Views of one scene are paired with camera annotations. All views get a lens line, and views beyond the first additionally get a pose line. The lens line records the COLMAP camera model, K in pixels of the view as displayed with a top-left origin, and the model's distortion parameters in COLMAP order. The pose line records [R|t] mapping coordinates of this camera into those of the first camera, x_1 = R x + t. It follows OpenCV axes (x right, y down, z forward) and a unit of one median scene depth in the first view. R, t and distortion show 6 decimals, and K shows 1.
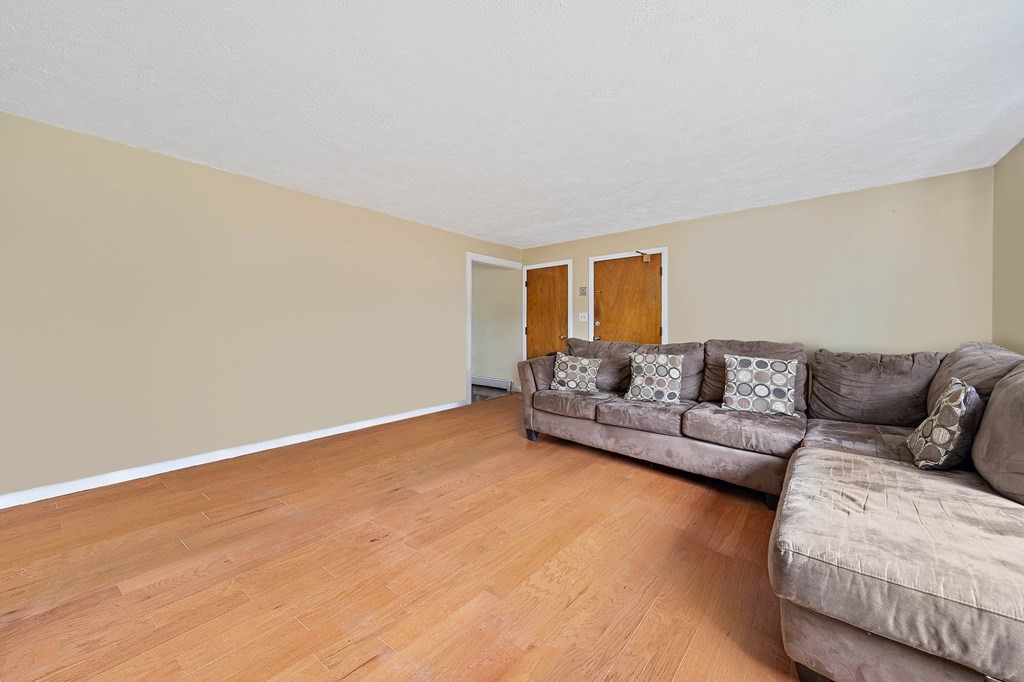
lens RADIAL K [[357.8, 0, 511.6], [0, 357.8, 332.8], [0, 0, 1]] dist [-0.001857, -0.000246]
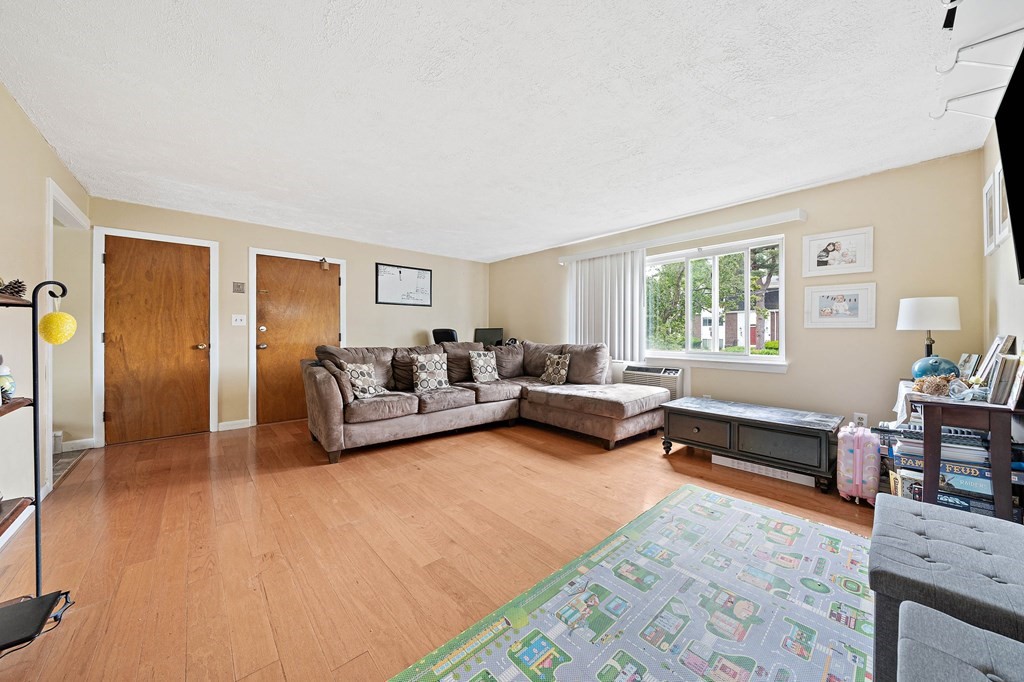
lens RADIAL K [[357.8, 0, 510.5], [0, 357.8, 336.5], [0, 0, 1]] dist [-0.001857, -0.000246]
pose [[0.139134, -0.008523, 0.990237, -0.591912], [0.012069, 0.999903, 0.006911, -0.007652], [-0.990200, 0.010990, 0.139224, 0.354792]]
